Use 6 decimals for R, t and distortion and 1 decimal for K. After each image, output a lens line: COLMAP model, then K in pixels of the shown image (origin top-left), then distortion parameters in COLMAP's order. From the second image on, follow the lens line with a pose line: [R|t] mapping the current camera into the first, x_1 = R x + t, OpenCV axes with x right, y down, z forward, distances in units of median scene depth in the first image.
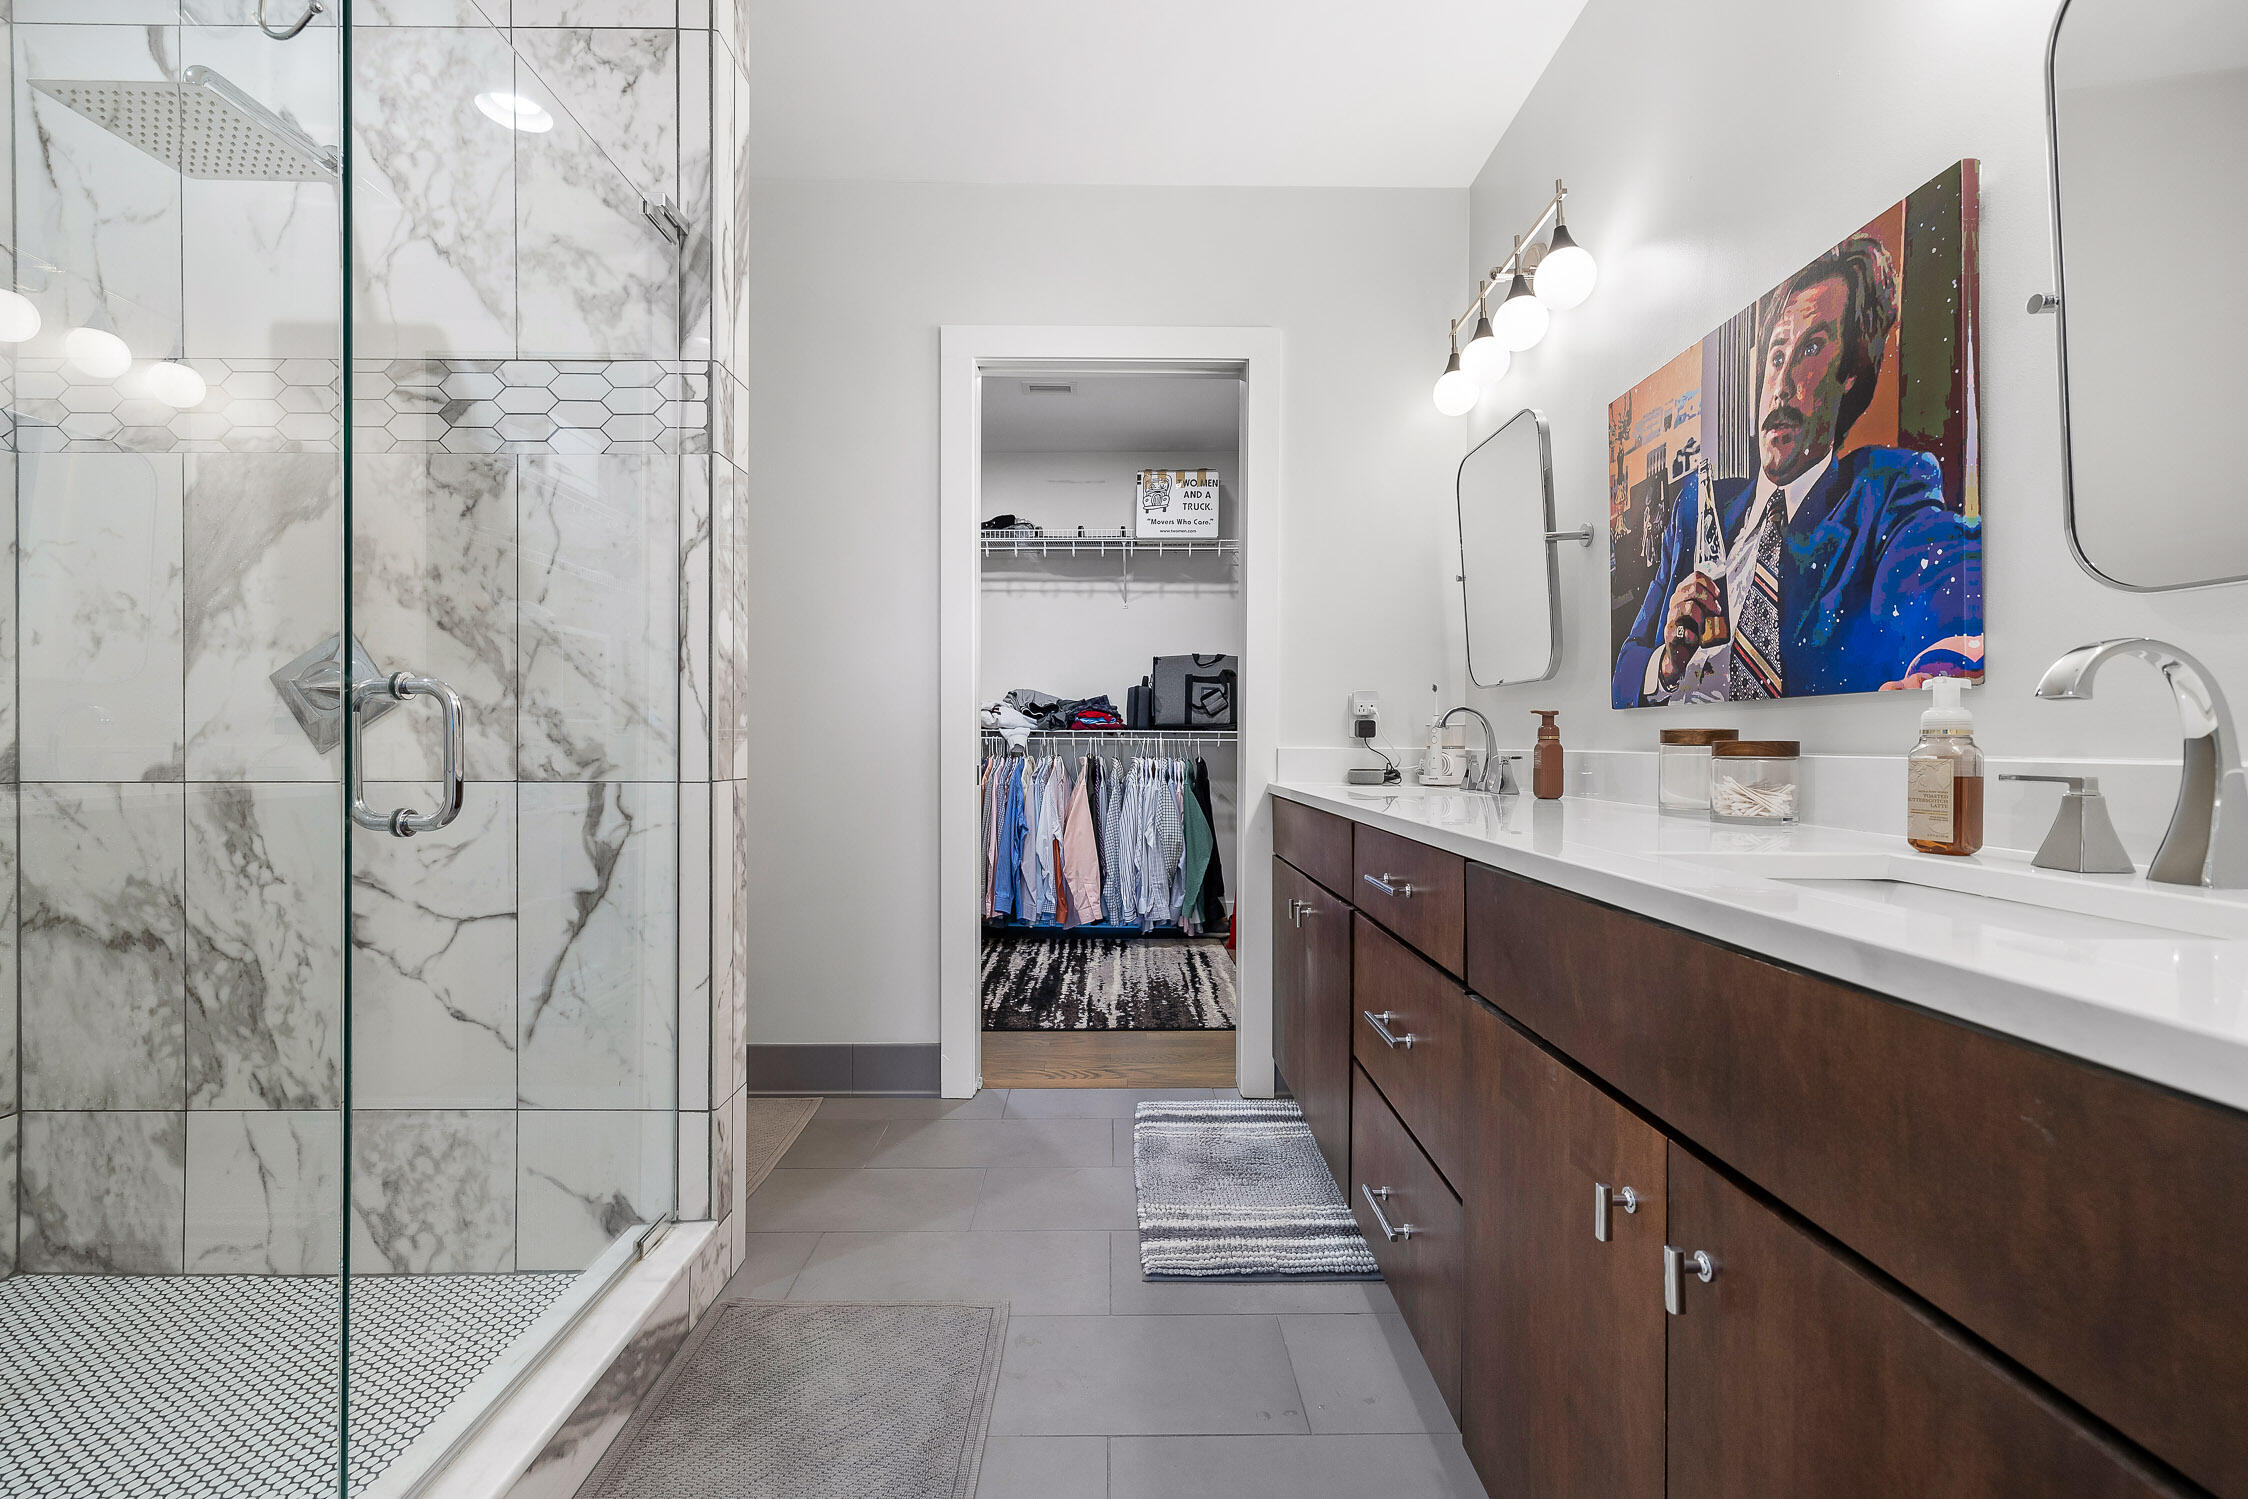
lens RADIAL K [[951.4, 0, 1123.7], [0, 951.4, 745.5], [0, 0, 1]] dist [0.000028, 0.000341]
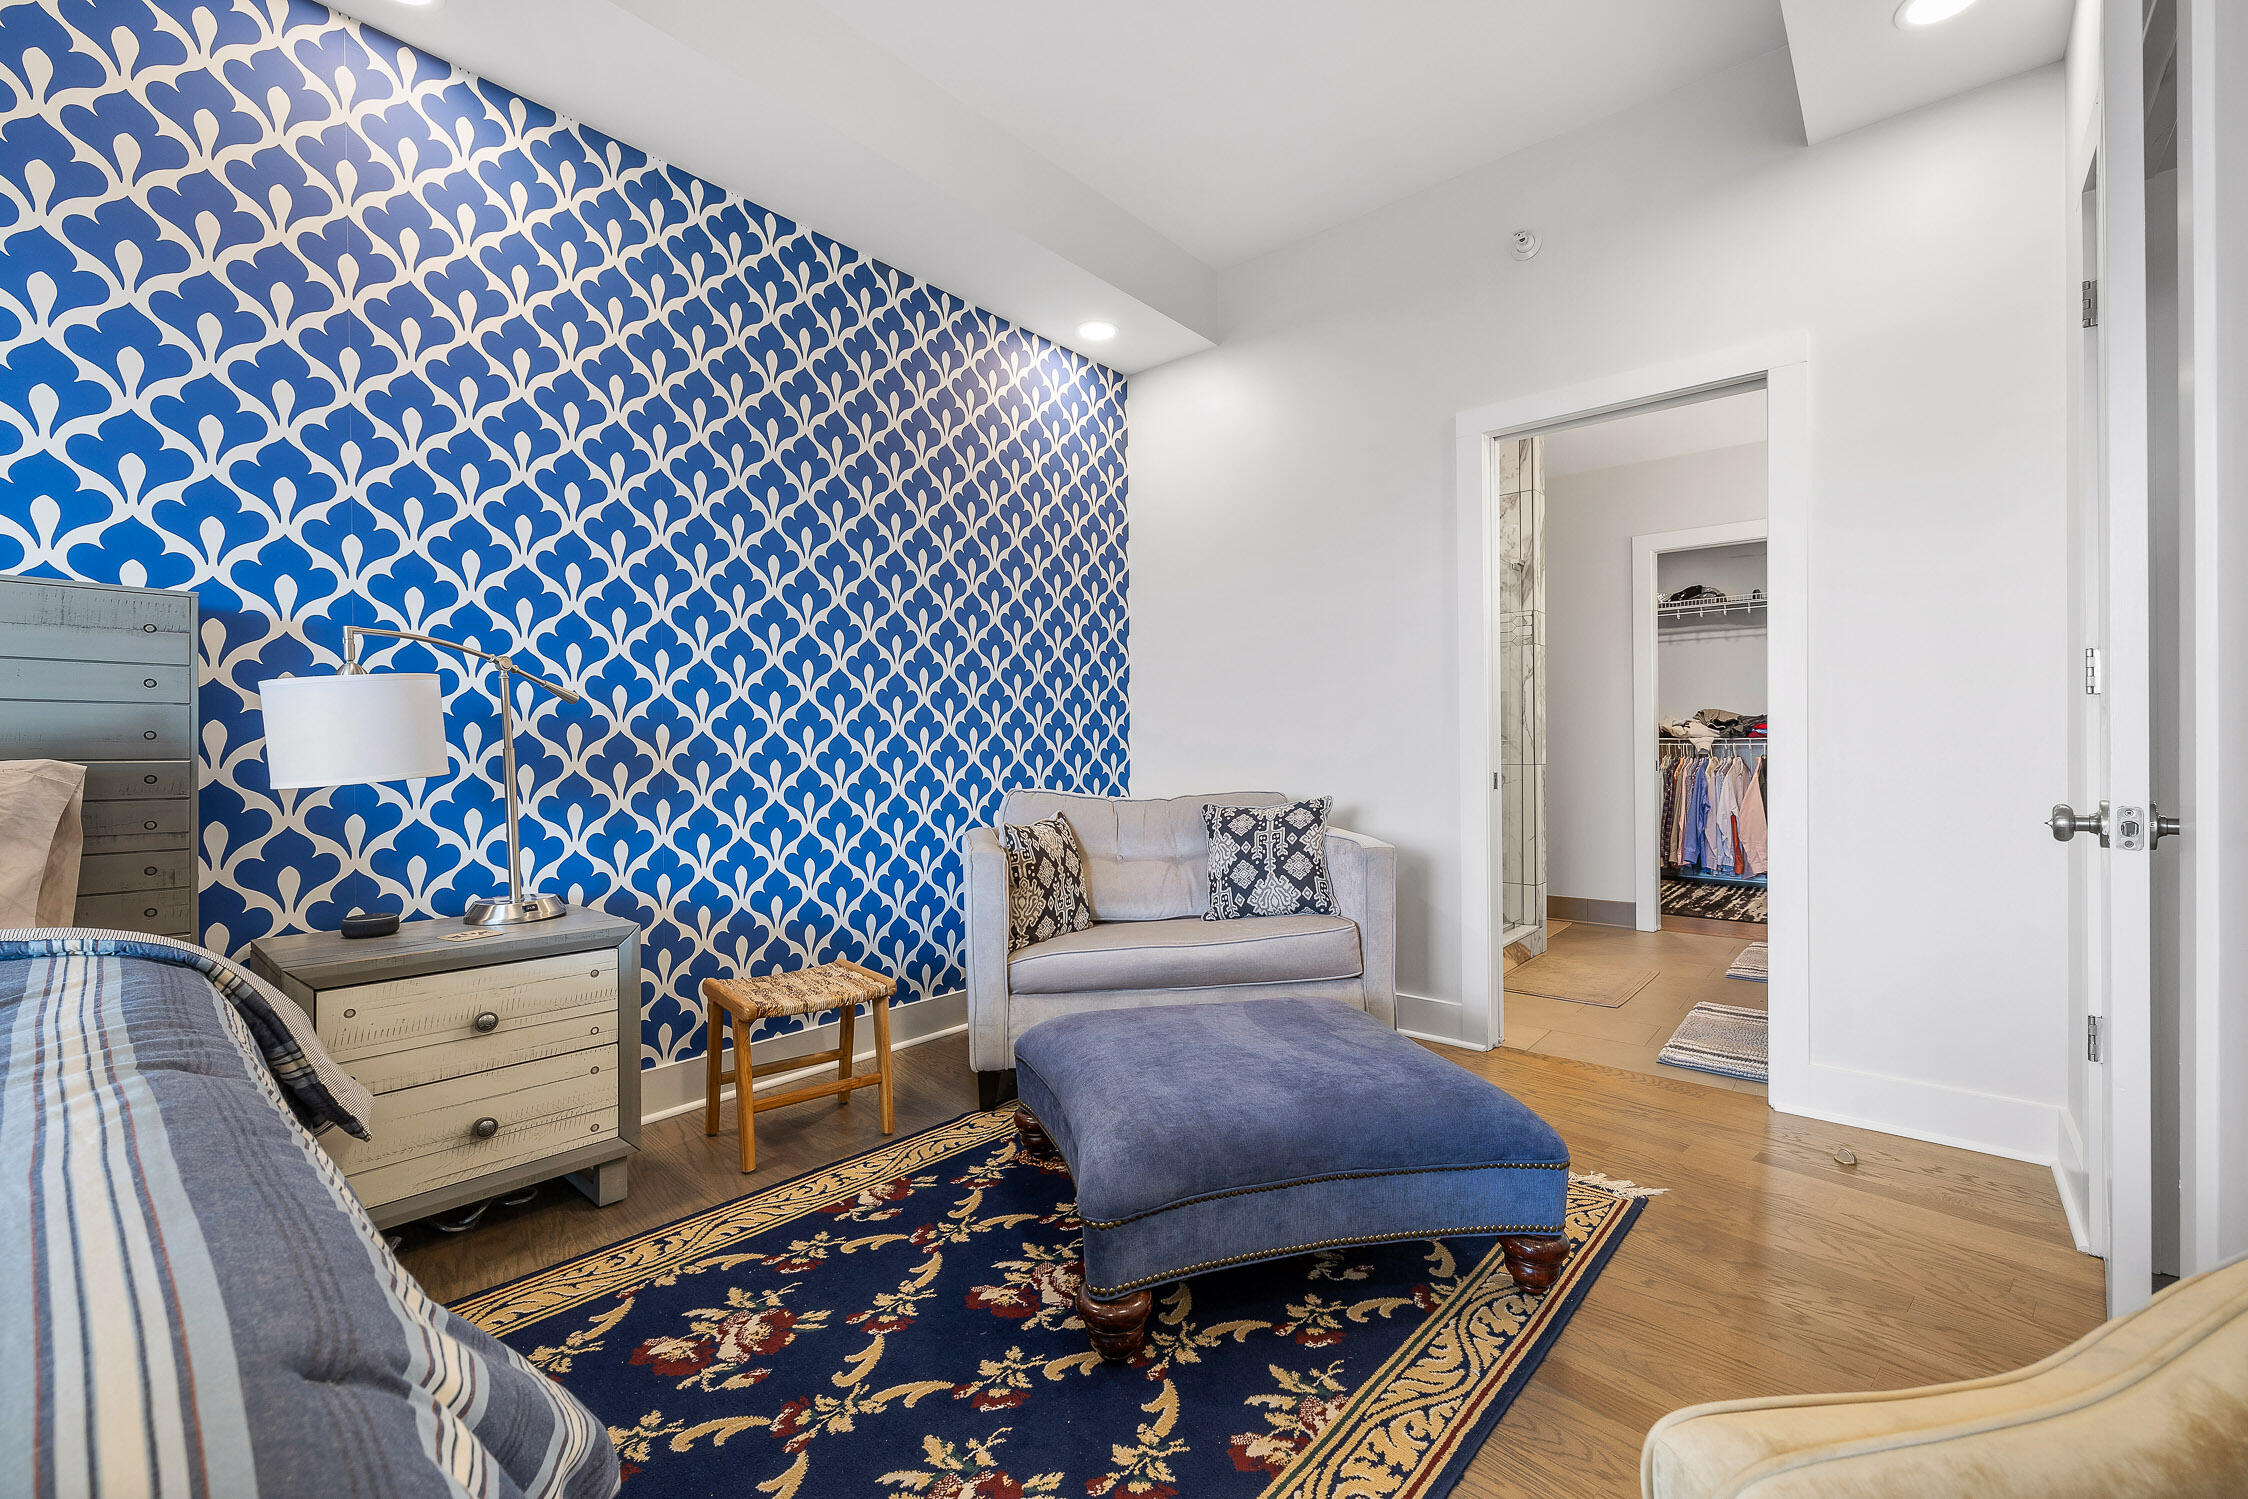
lens RADIAL K [[951.4, 0, 1123.7], [0, 951.4, 745.5], [0, 0, 1]] dist [0.000028, 0.000341]
pose [[0.756543, -0.007913, -0.653896, 0.197831], [0.005950, 0.999969, -0.005218, -0.004066], [0.653916, 0.000057, 0.756567, -0.790020]]
